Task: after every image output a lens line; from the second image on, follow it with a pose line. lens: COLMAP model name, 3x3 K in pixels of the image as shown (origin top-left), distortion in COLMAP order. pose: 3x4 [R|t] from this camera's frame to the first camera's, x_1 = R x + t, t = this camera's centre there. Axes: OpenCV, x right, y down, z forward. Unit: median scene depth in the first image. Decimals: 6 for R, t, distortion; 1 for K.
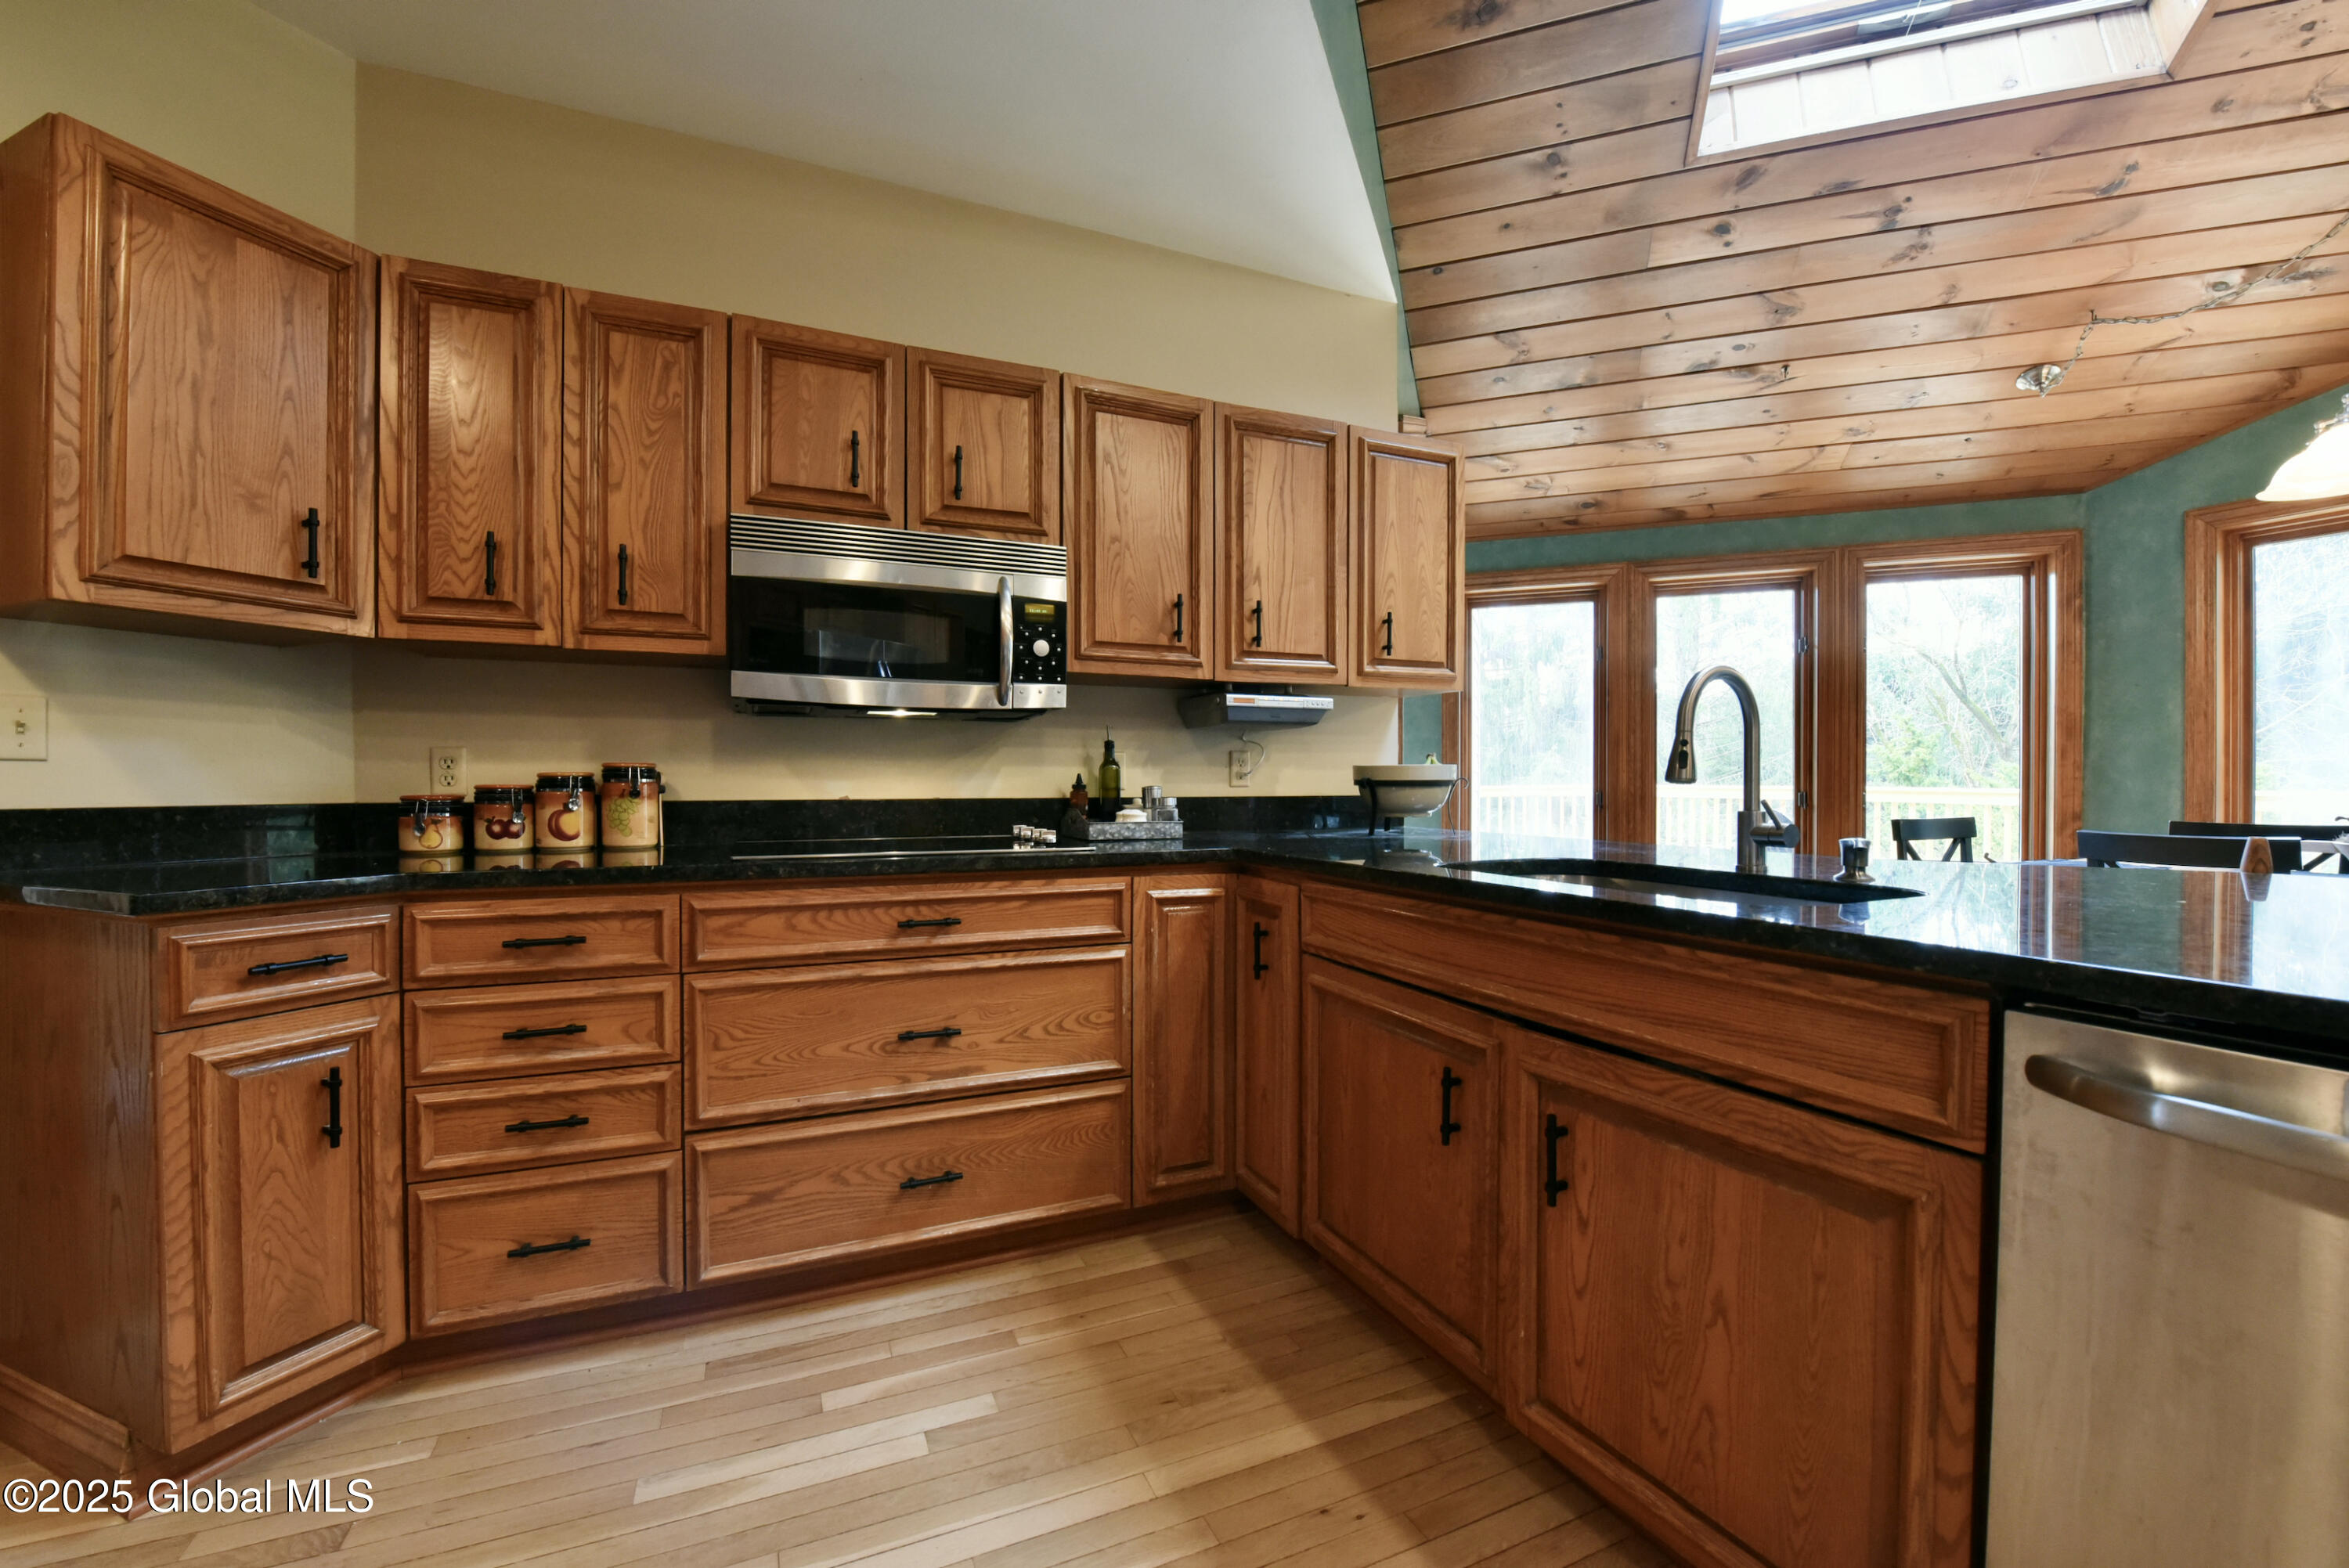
lens RADIAL K [[952.8, 0, 1172.6], [0, 952.8, 787.2], [0, 0, 1]] dist [-0.018410, -0.001461]
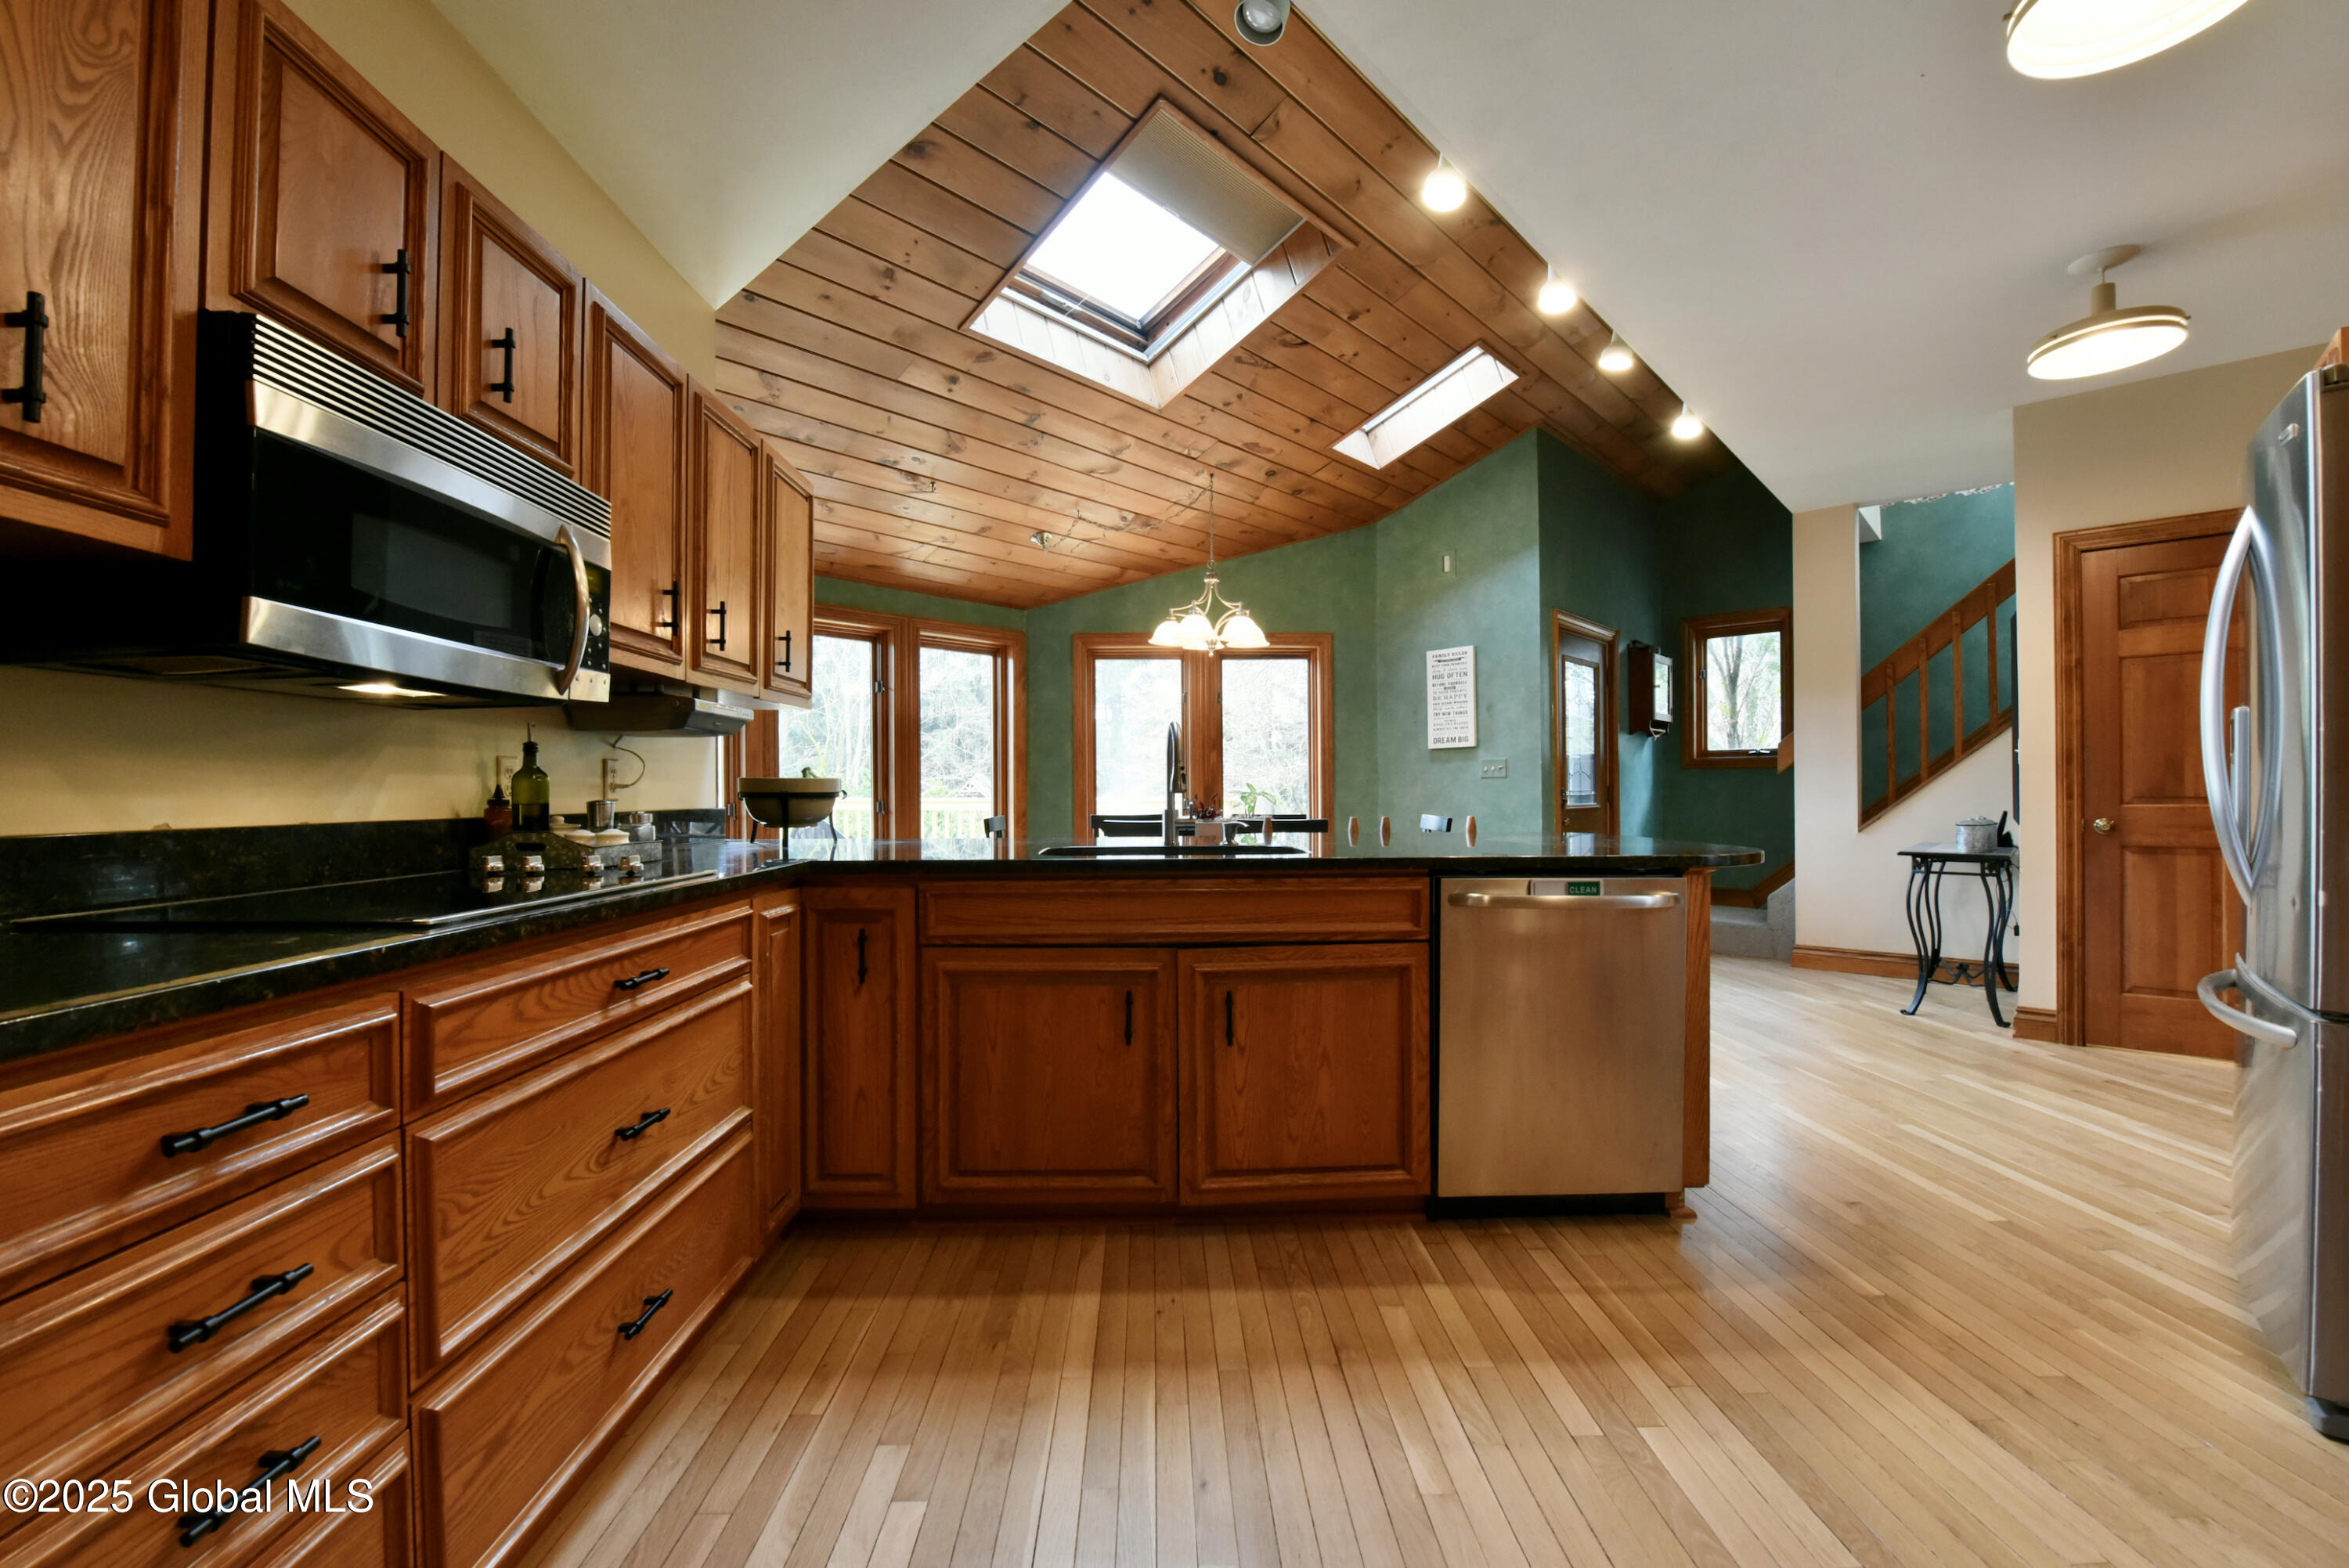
lens RADIAL K [[952.8, 0, 1176.8], [0, 952.8, 786.3], [0, 0, 1]] dist [-0.018410, -0.001461]
pose [[0.367694, 0.002508, 0.929943, -0.764359], [0.010631, 0.999920, -0.006900, -0.003062], [-0.929886, 0.012424, 0.367638, 0.298188]]
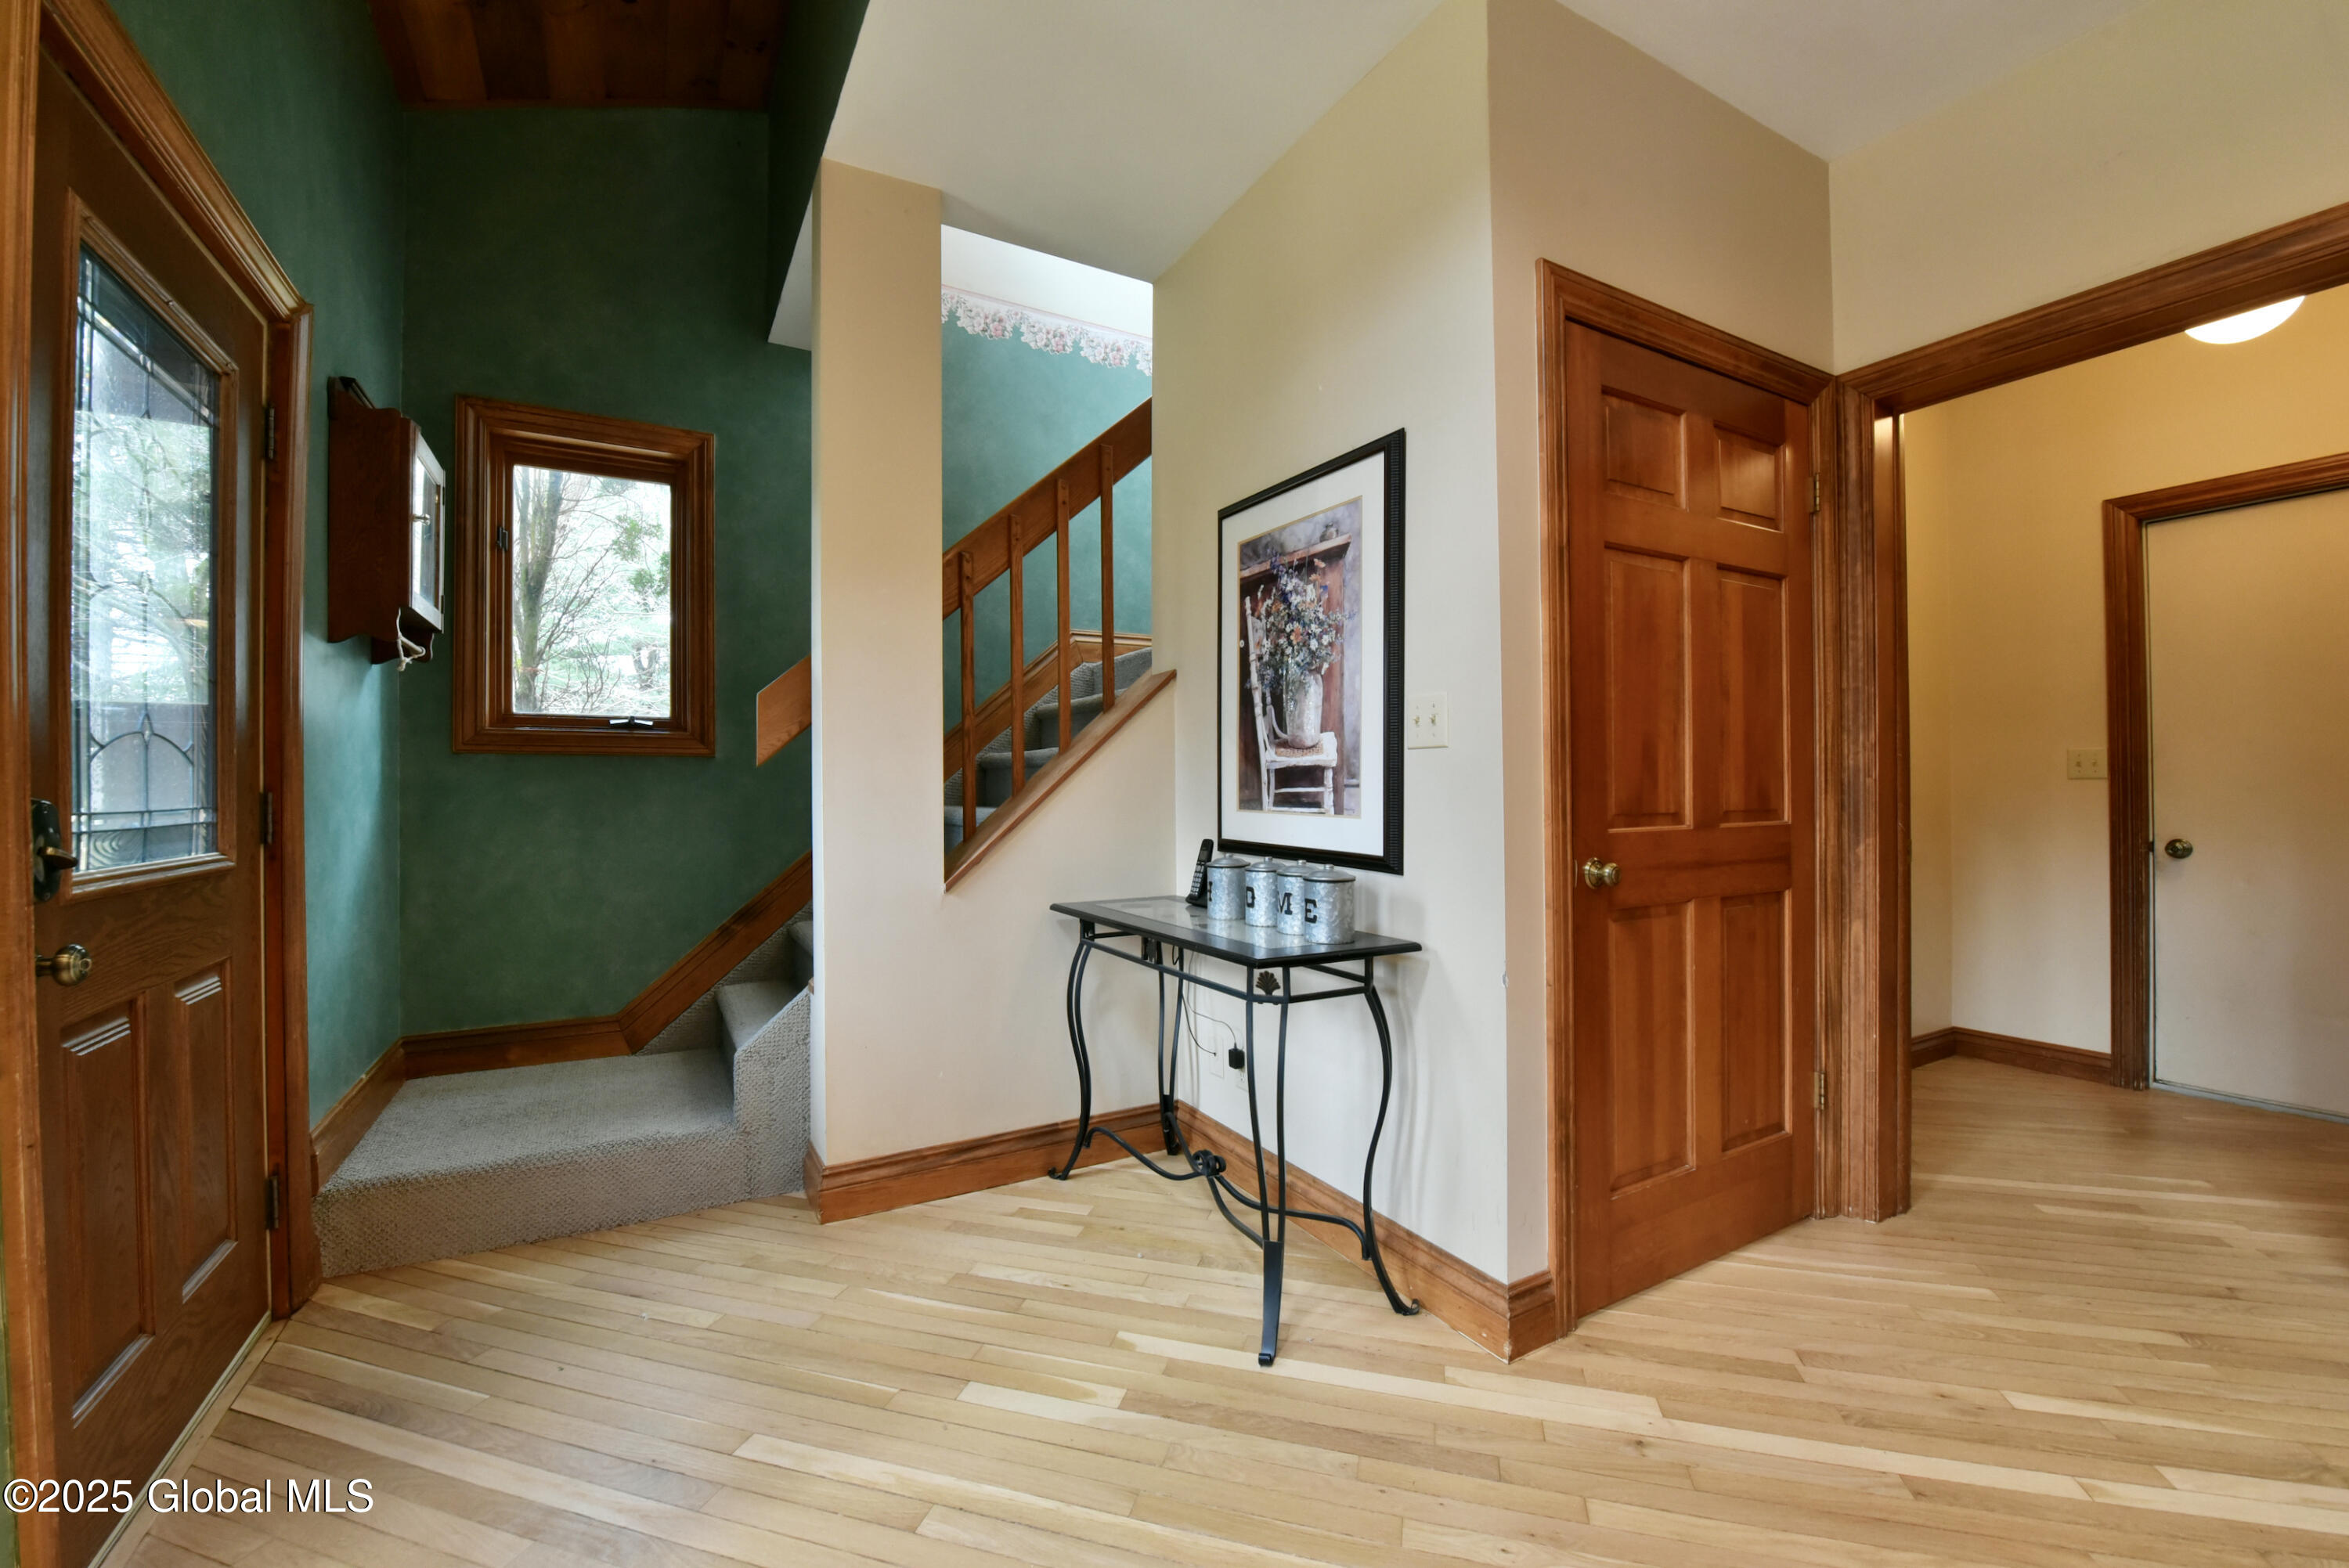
lens RADIAL K [[952.8, 0, 1157.1], [0, 952.8, 788.2], [0, 0, 1]] dist [-0.018410, -0.001461]
pose [[-0.769581, 0.007295, 0.638507, 1.380939], [0.010522, 0.999944, 0.001258, -0.007551], [-0.638462, 0.007687, -0.769615, 0.273540]]
